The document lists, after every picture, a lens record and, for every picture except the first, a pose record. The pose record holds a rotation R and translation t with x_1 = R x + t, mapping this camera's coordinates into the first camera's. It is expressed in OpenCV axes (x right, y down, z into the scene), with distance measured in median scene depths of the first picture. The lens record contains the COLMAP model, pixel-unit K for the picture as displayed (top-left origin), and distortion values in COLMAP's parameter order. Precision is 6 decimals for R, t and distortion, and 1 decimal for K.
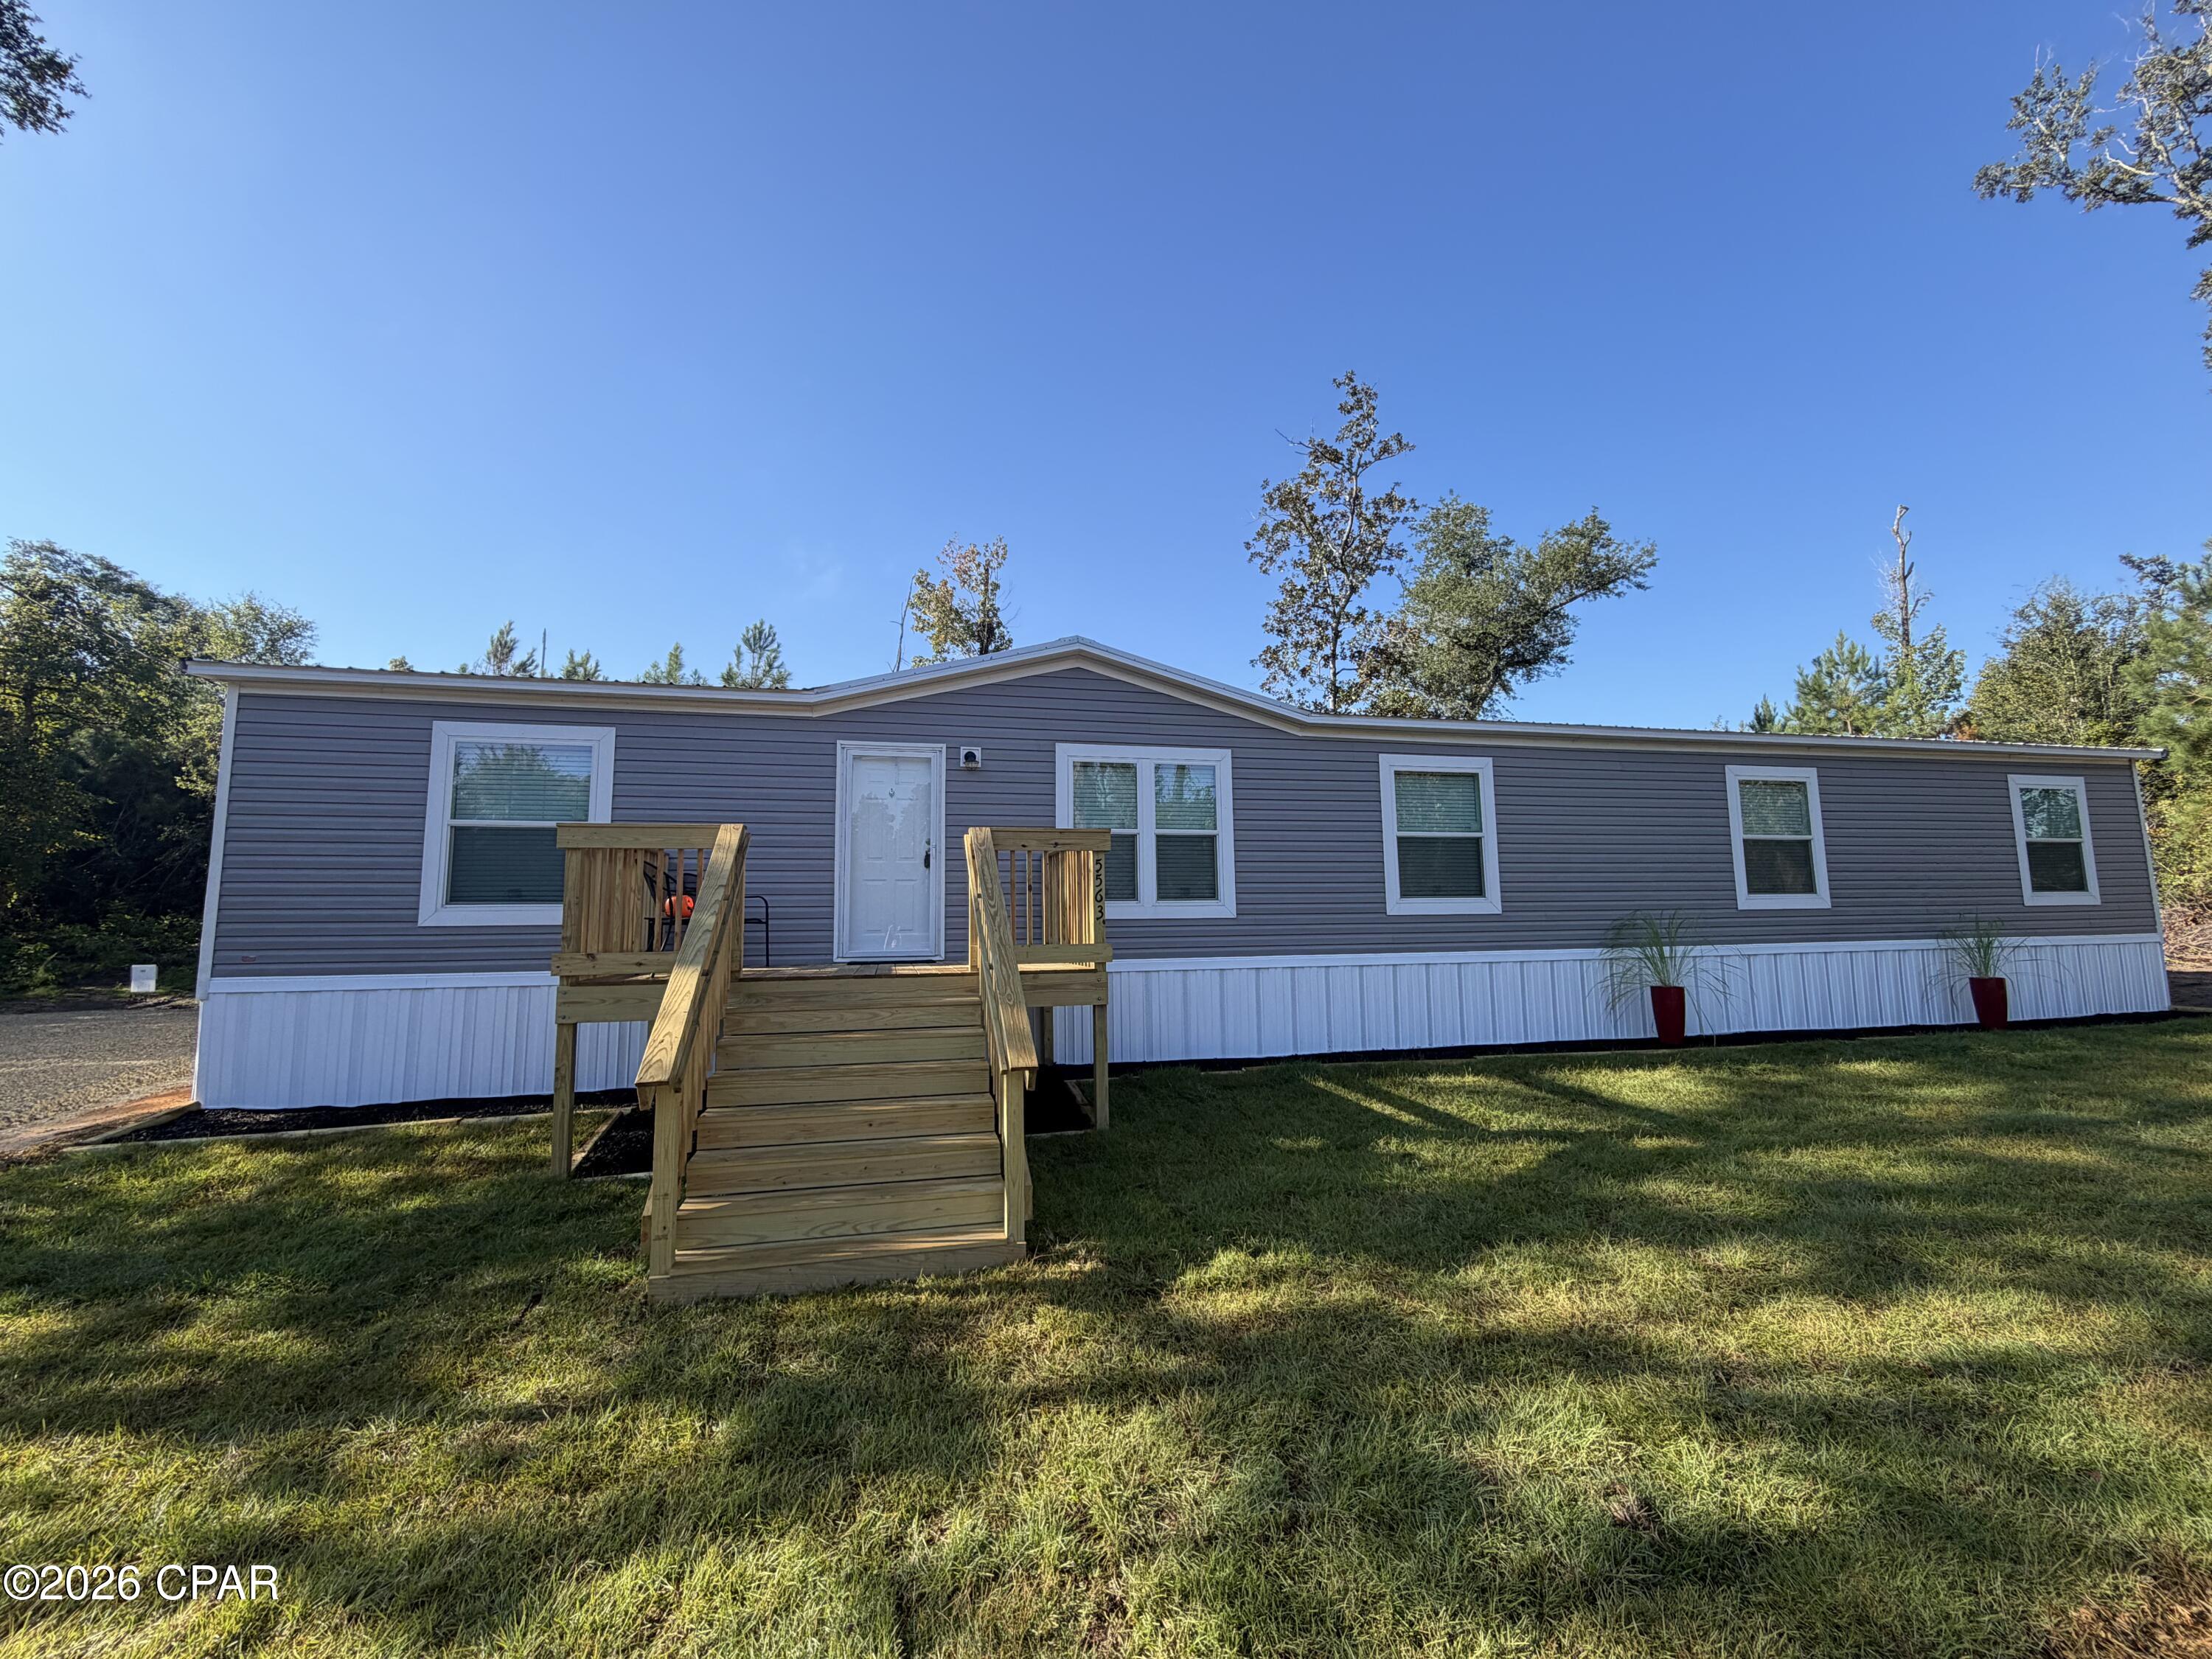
lens RADIAL K [[882.8, 0, 1101.8], [0, 882.8, 826.0], [0, 0, 1]] dist [0.001465, 0.000170]
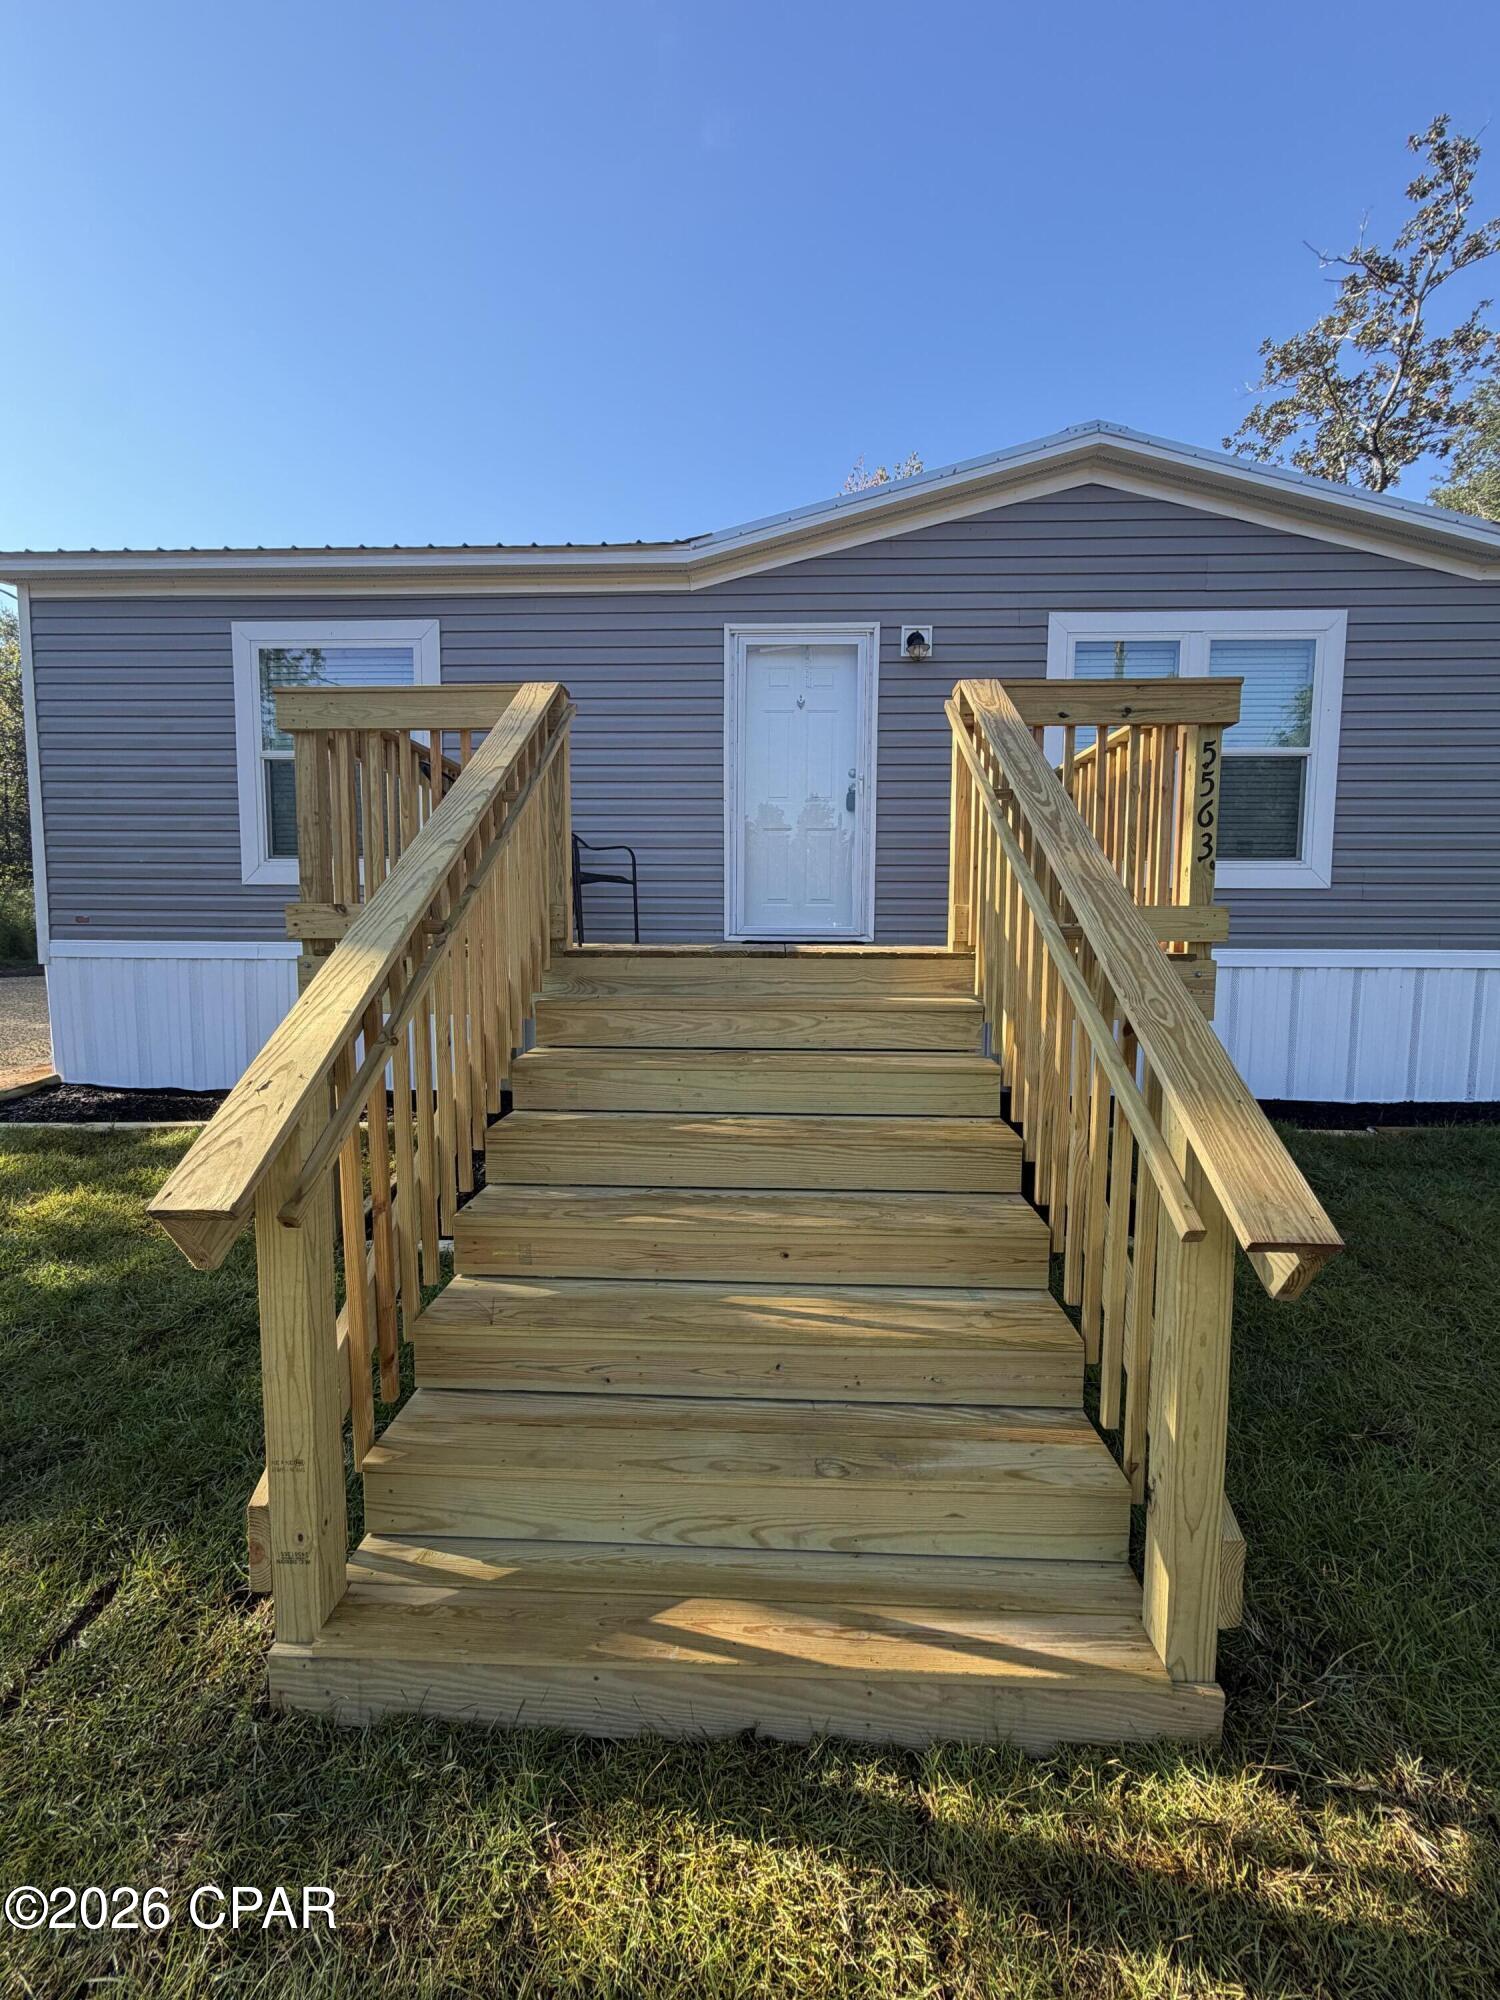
lens RADIAL K [[798.2, 0, 752.2], [0, 798.2, 994.6], [0, 0, 1]] dist [0.001465, 0.000170]
pose [[0.962287, 0.039804, -0.269108, -0.060146], [0.013250, 0.981205, 0.192511, 0.041805], [0.271713, -0.188816, 0.943674, 0.219601]]
